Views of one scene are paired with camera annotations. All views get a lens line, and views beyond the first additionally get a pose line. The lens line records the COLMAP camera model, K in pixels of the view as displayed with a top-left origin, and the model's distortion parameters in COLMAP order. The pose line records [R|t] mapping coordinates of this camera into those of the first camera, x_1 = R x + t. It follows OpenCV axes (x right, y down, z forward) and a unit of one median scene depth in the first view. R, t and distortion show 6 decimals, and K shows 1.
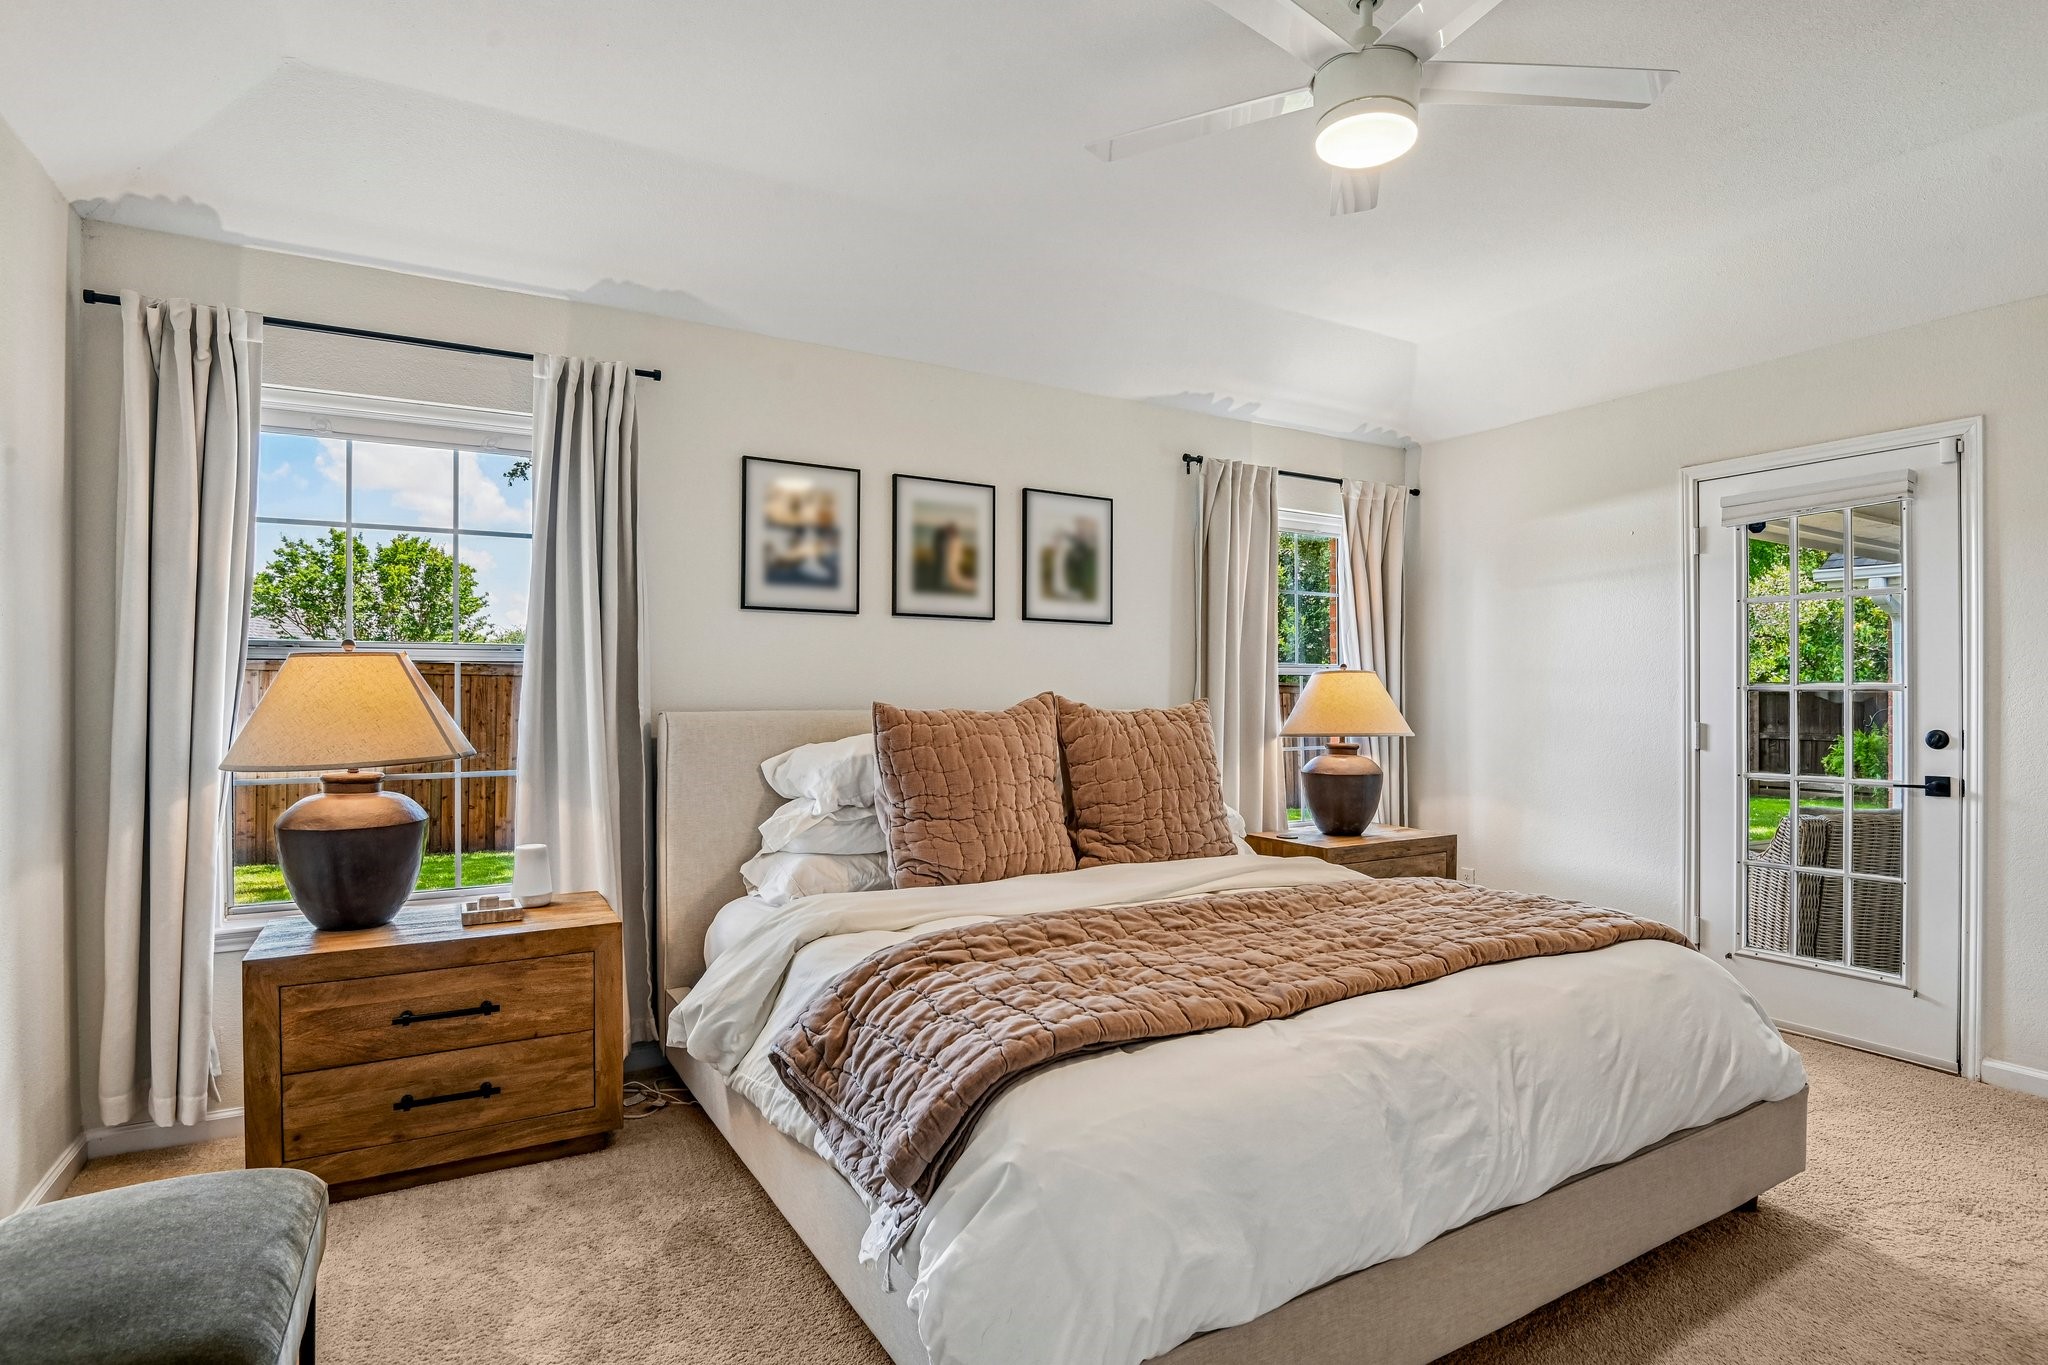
lens RADIAL K [[1022.7, 0, 1016.8], [0, 1022.7, 731.4], [0, 0, 1]] dist [-0.045288, -0.000031]
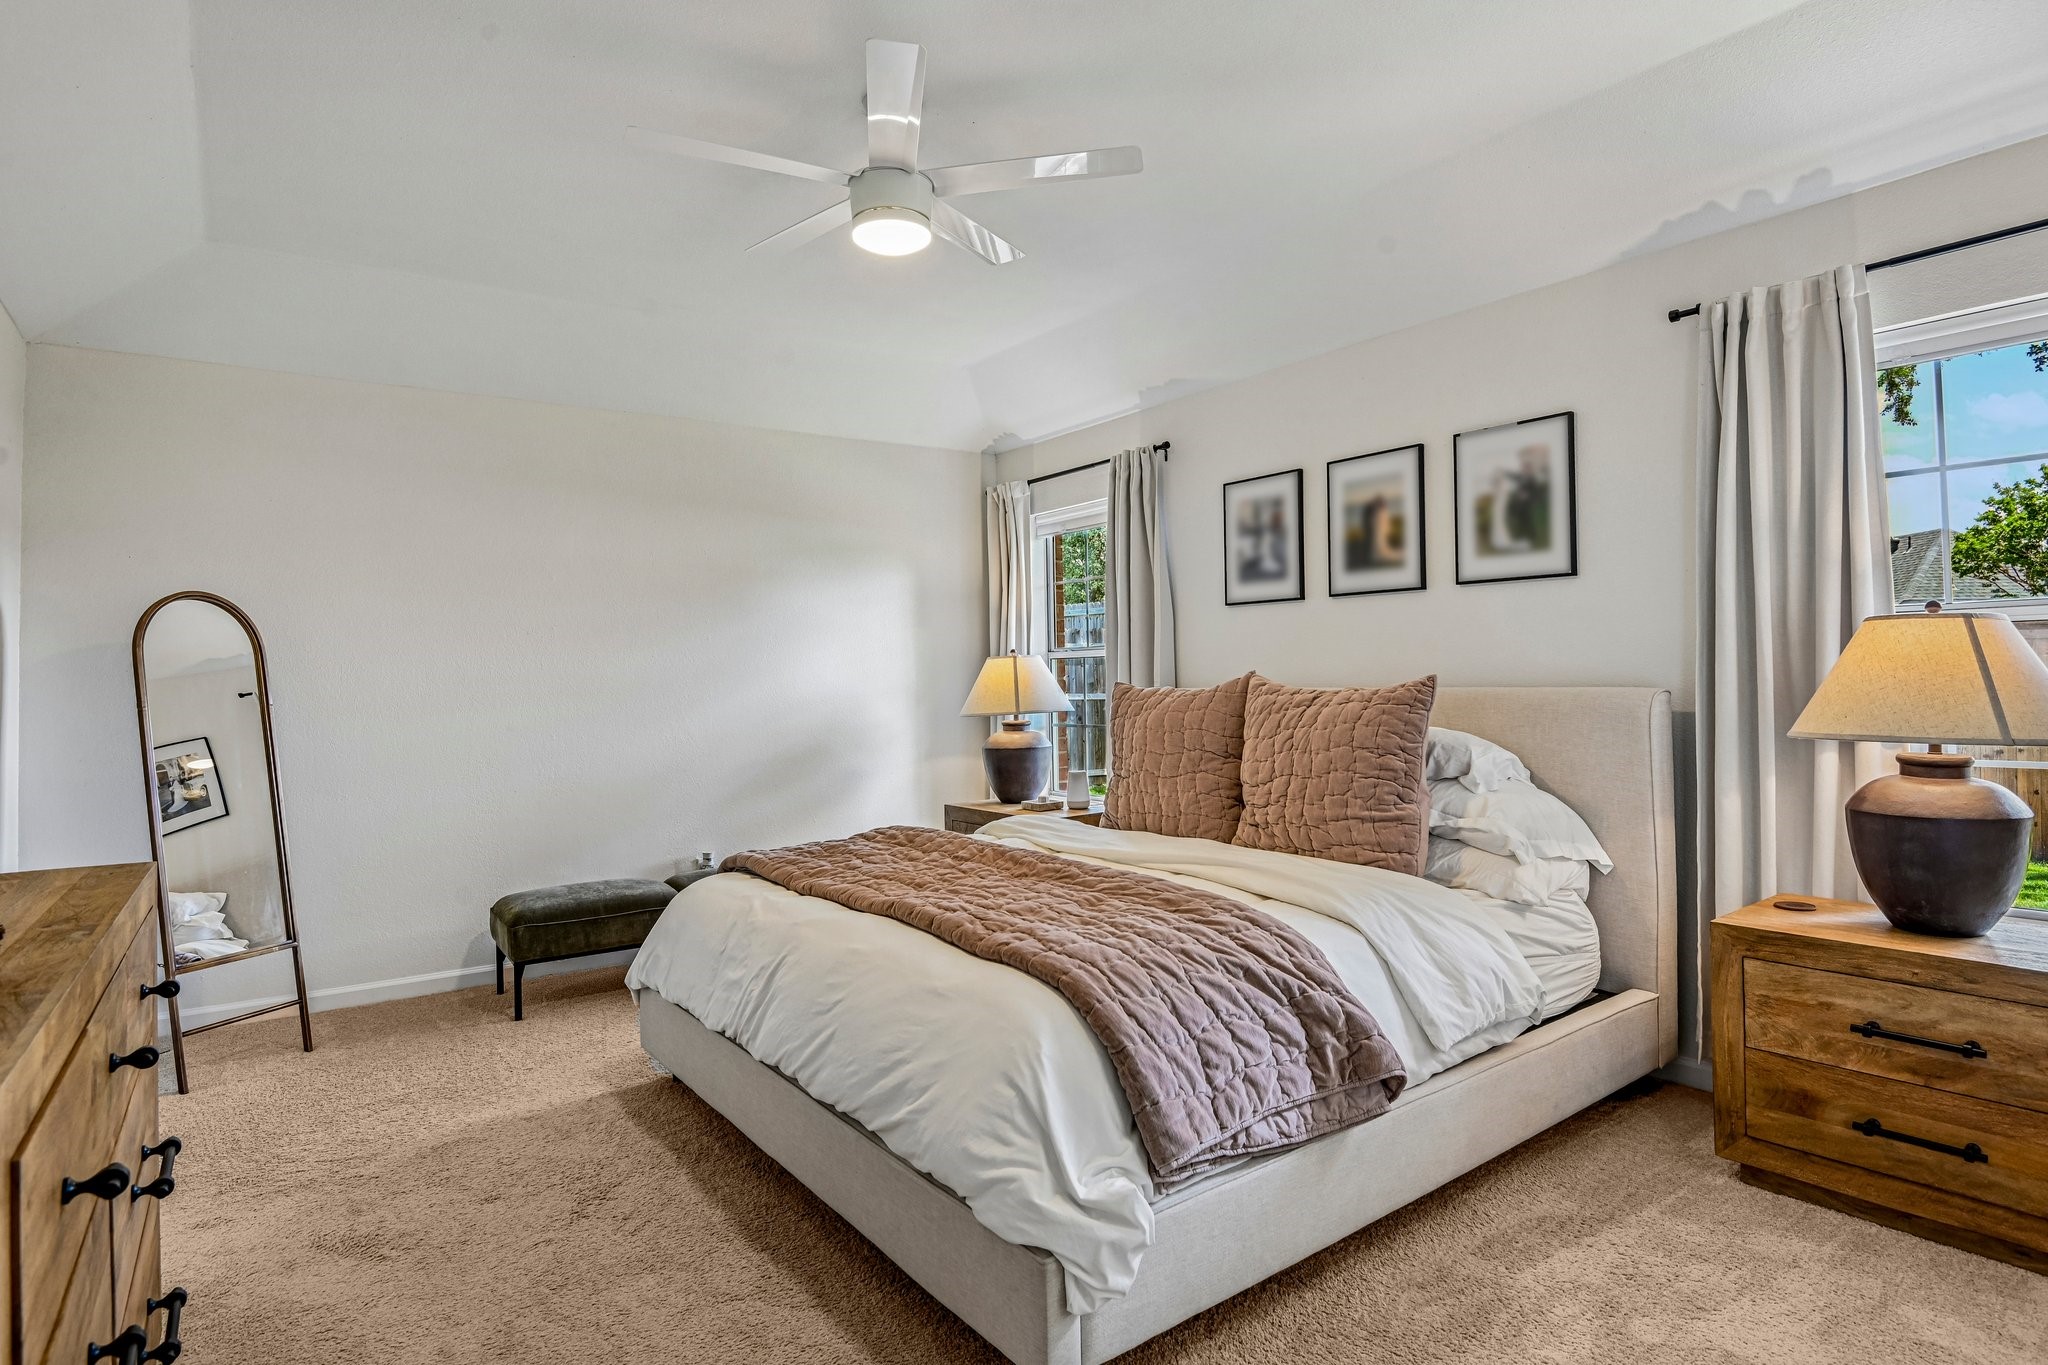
lens RADIAL K [[1066.4, 0, 1024.0], [0, 1066.4, 682.5], [0, 0, 1]] dist [0.001644, -0.016683]
pose [[0.130422, -0.000994, -0.991458, 0.796322], [-0.018985, 0.999814, -0.003500, -0.014134], [0.991277, 0.019280, 0.130379, 0.474136]]
